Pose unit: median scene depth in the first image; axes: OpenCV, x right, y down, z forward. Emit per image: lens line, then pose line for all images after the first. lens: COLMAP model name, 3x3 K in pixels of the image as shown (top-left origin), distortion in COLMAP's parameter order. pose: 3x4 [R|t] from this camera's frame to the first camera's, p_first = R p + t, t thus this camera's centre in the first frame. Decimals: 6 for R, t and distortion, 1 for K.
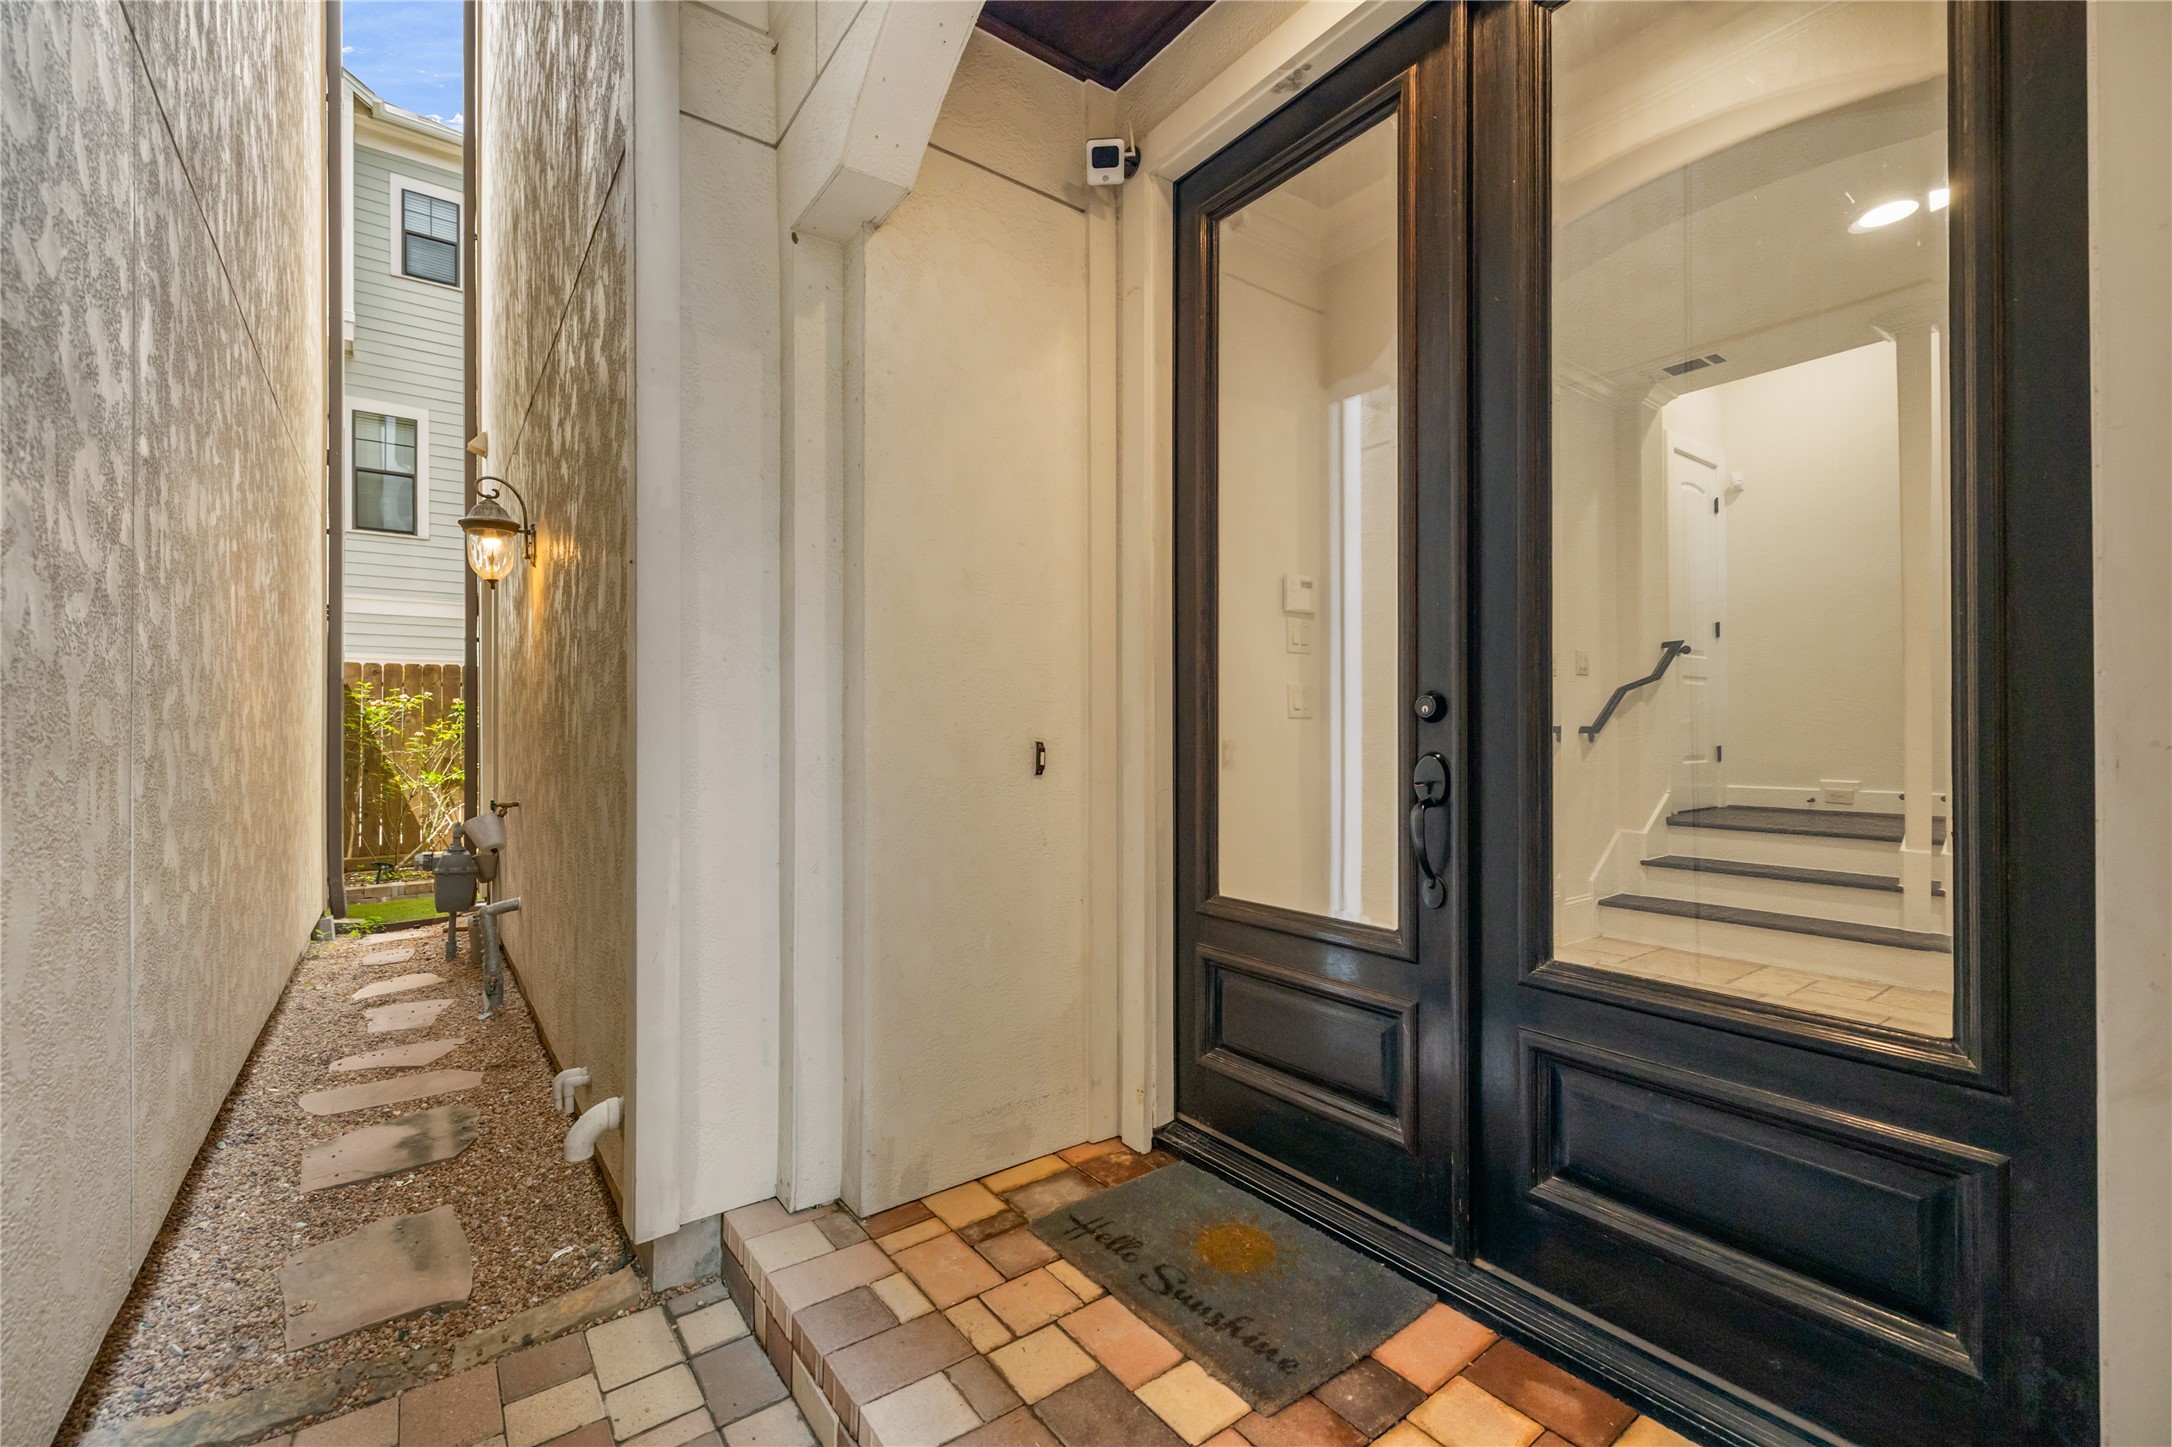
lens RADIAL K [[924.0, 0, 1088.0], [0, 924.0, 725.7], [0, 0, 1]] dist [0.003661, -0.000845]
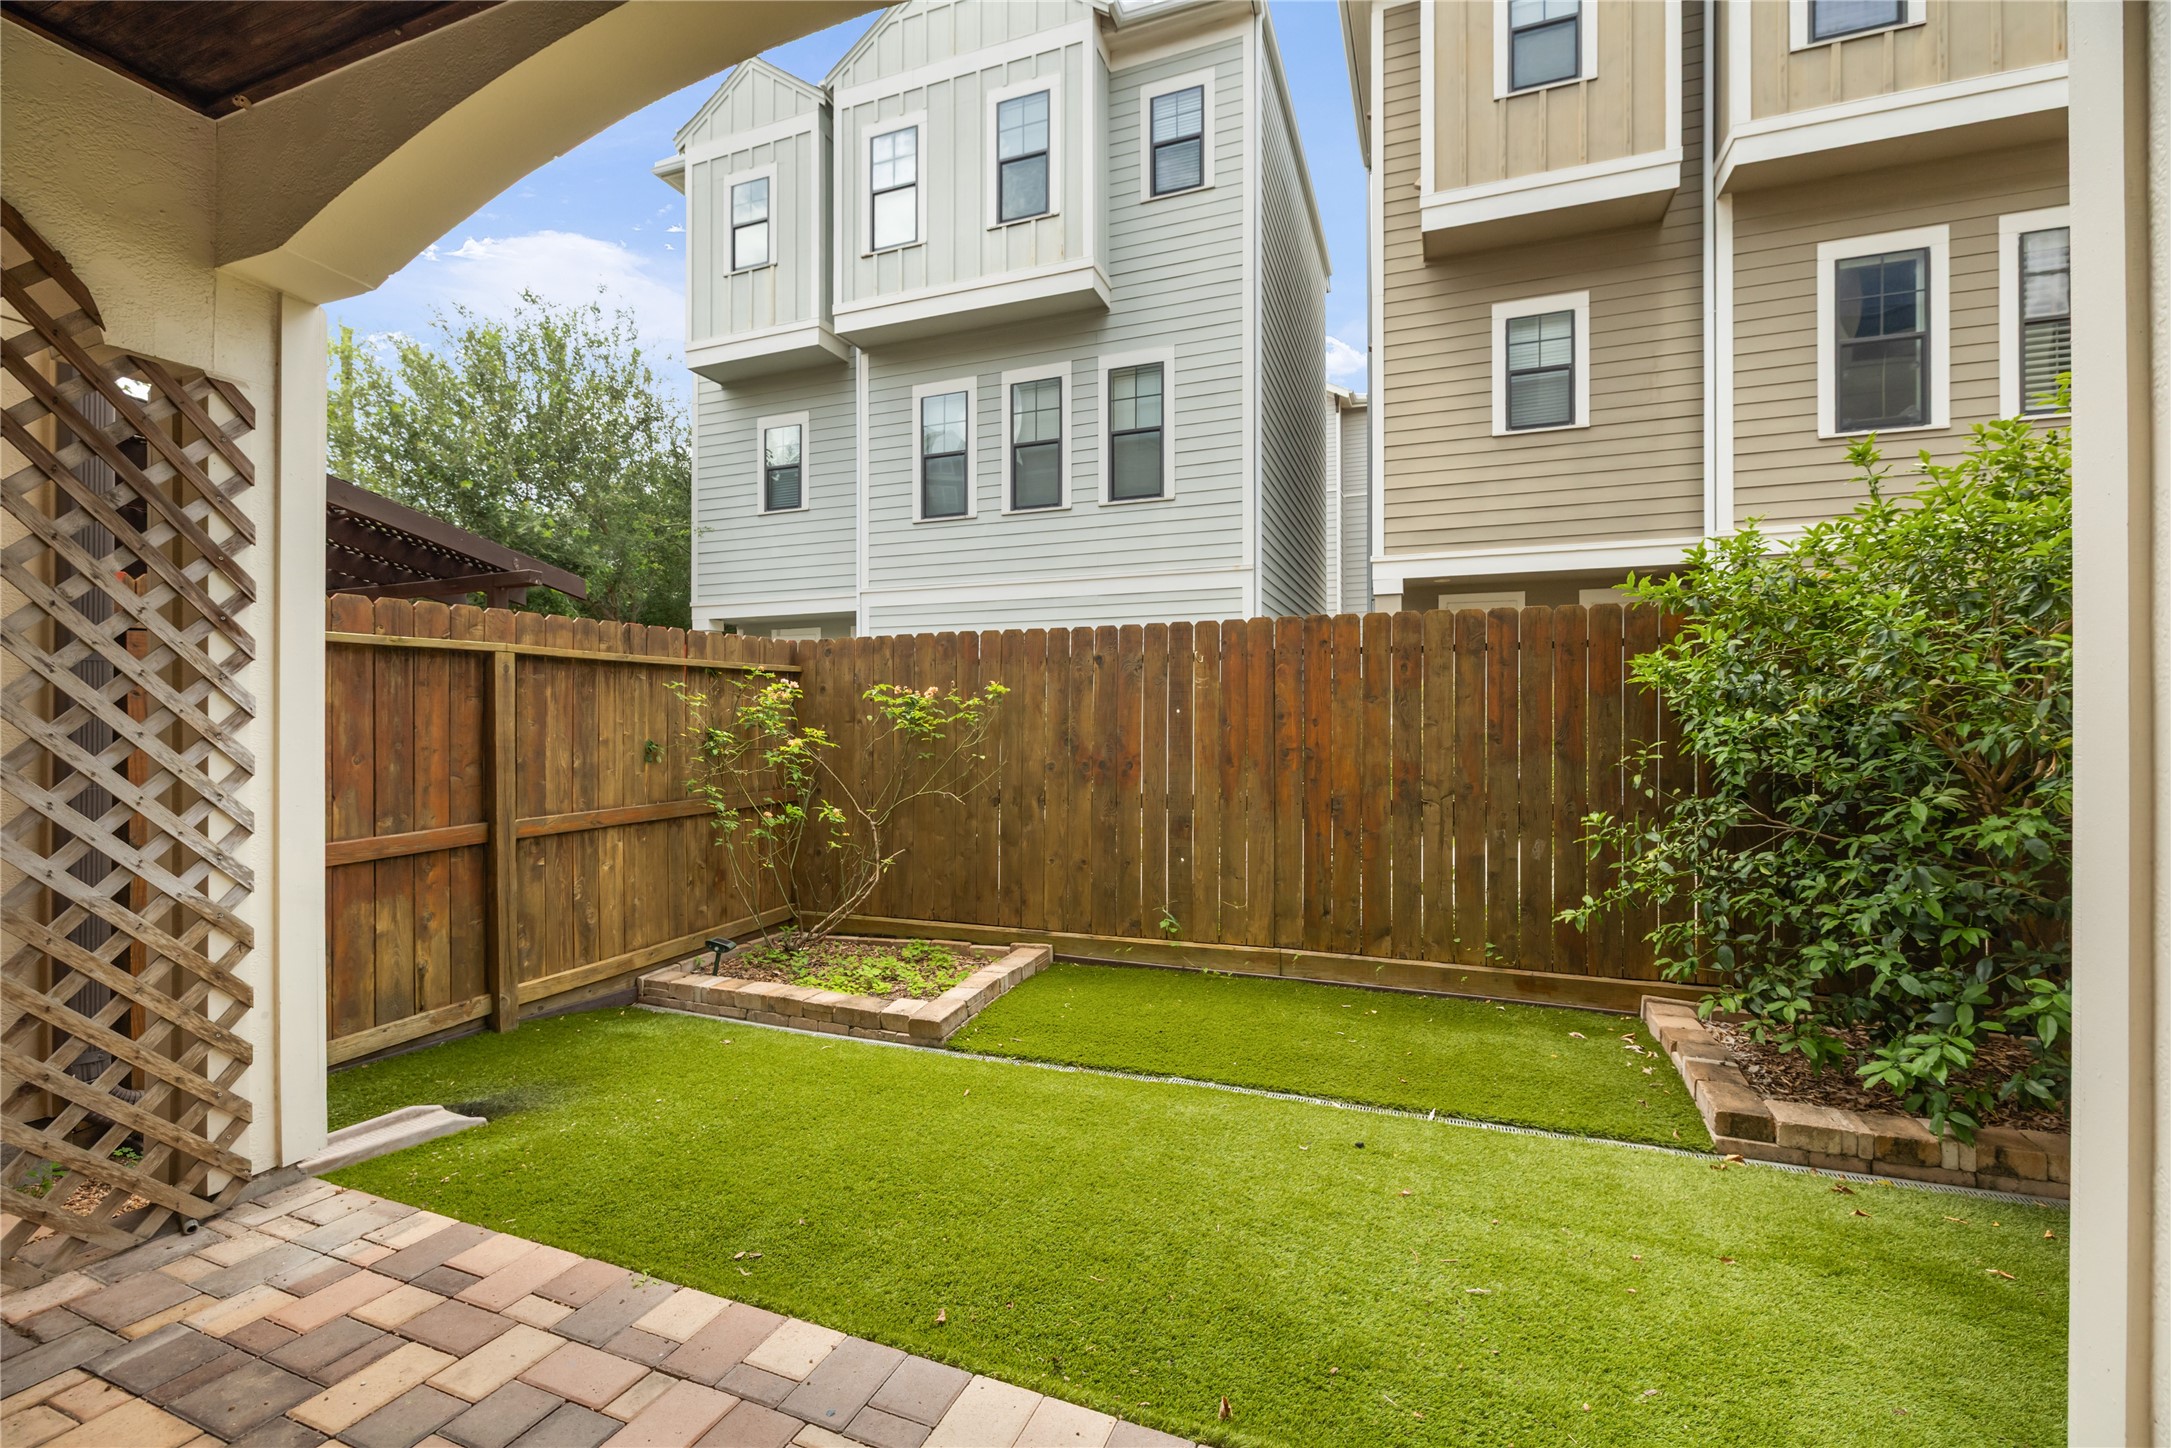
lens RADIAL K [[923.6, 0, 1082.2], [0, 923.6, 724.3], [0, 0, 1]] dist [0.003661, -0.000845]
pose [[0.522475, 0.002409, -0.852651, -0.035236], [0.000864, 0.999994, 0.003354, 0.002276], [0.852654, -0.002489, 0.522470, 0.489204]]
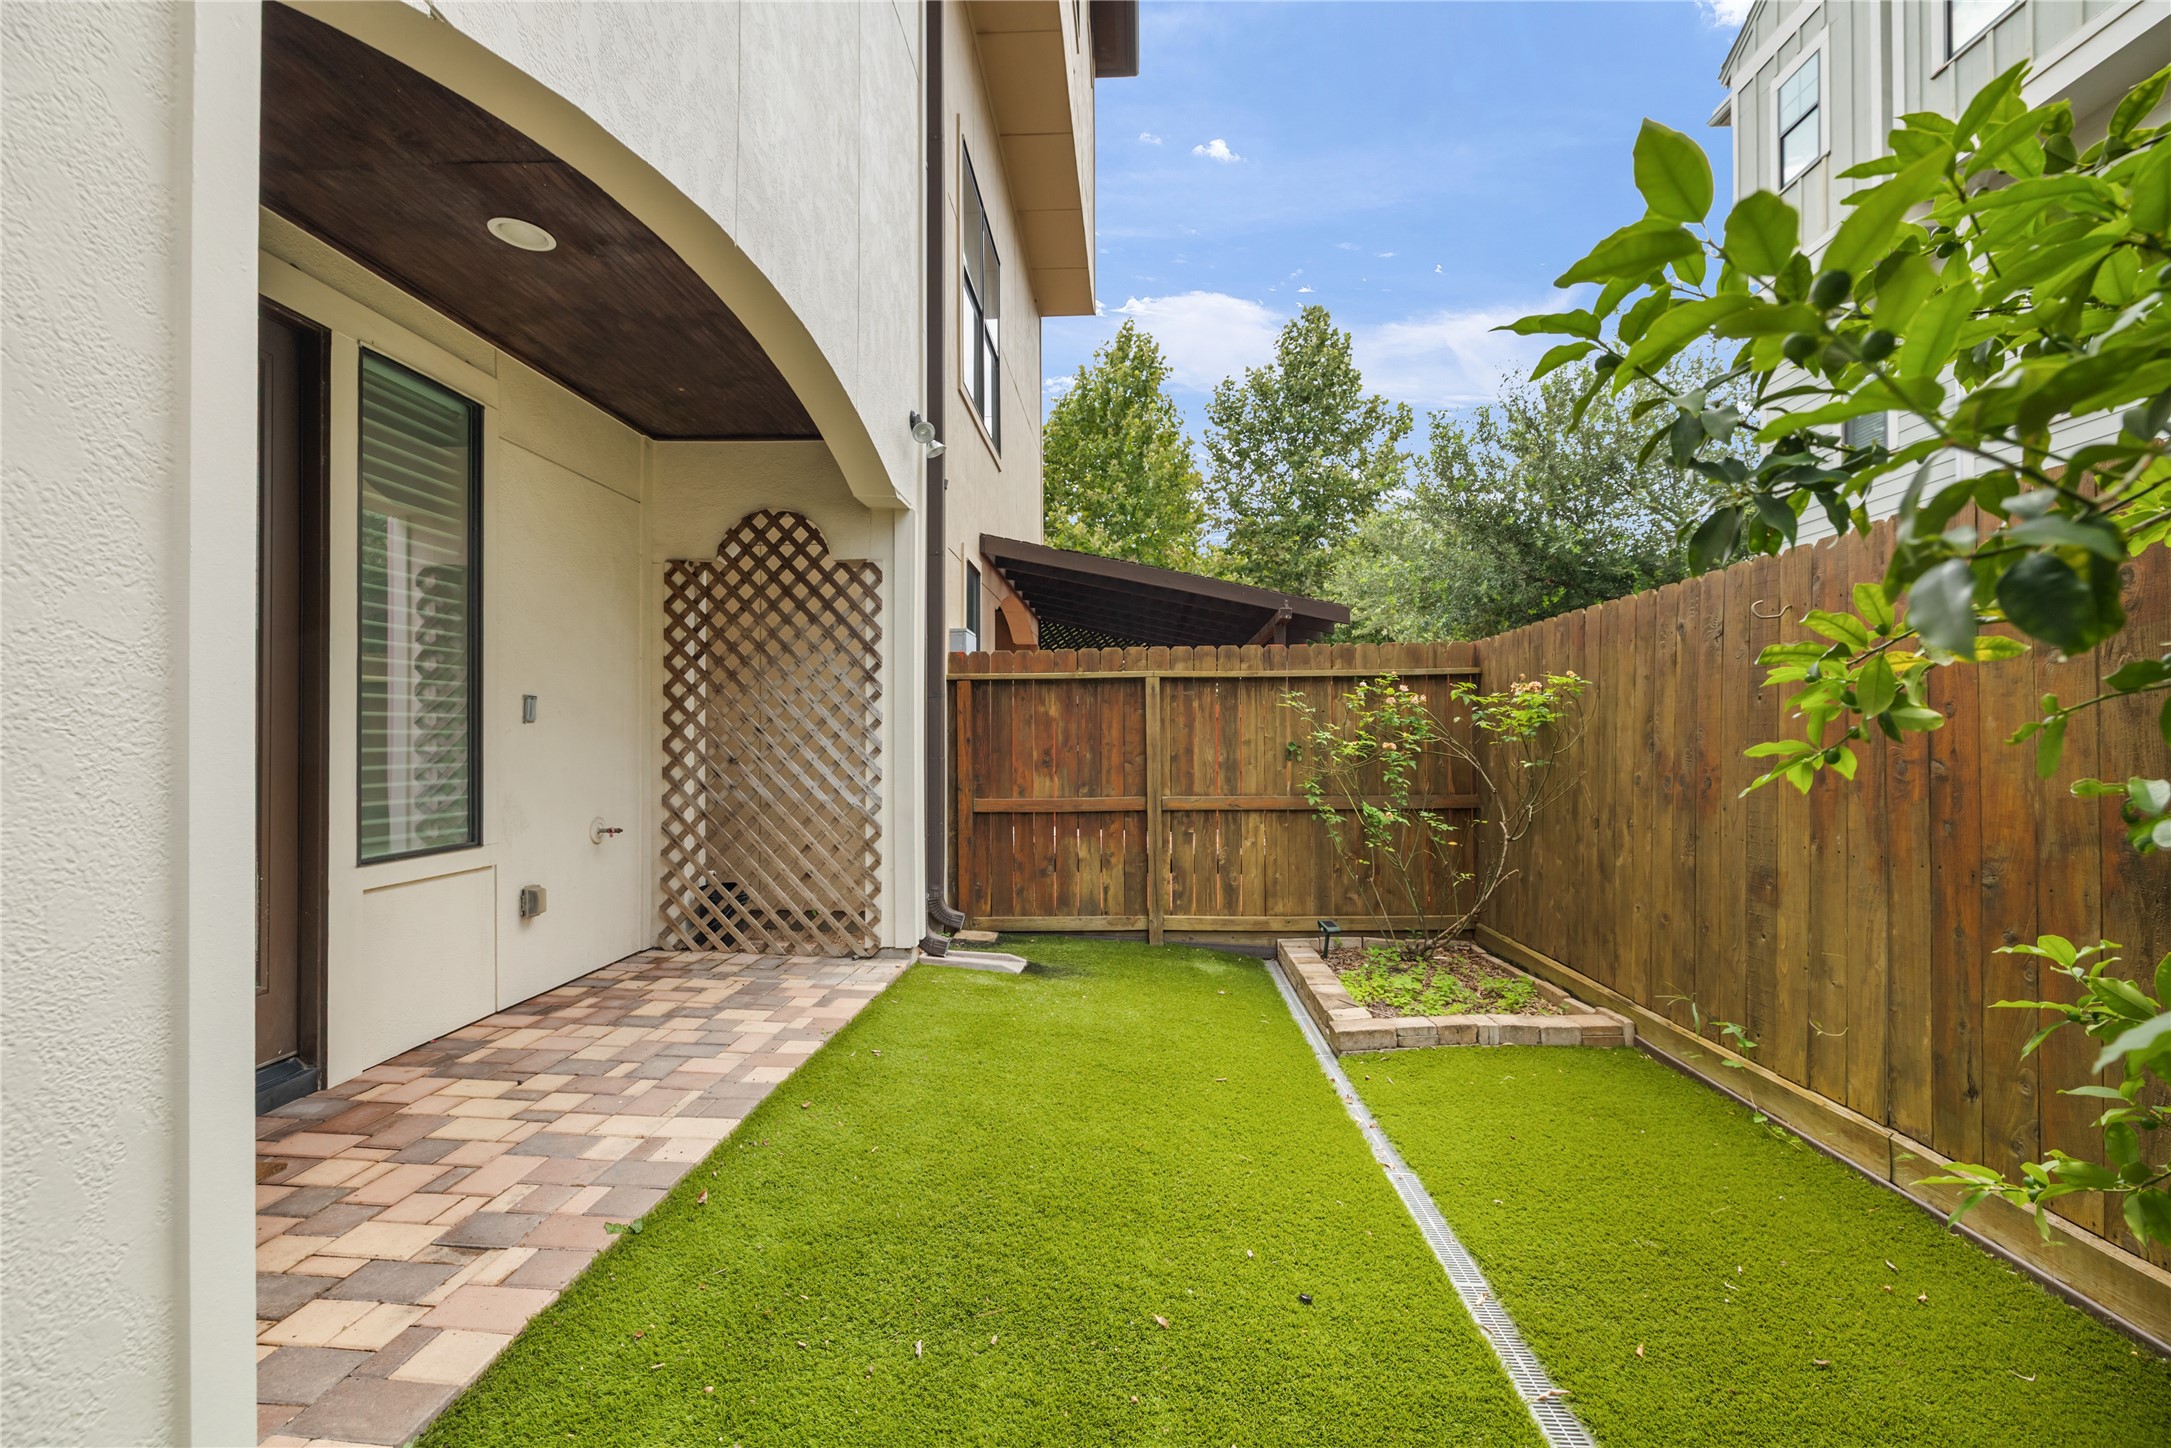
lens RADIAL K [[923.6, 0, 1079.3], [0, 923.6, 730.5], [0, 0, 1]] dist [0.003661, -0.000845]
pose [[-0.645141, -0.004792, -0.764048, -0.049660], [0.002773, 0.999959, -0.008613, 0.014286], [0.764058, -0.007676, -0.645101, 1.027121]]
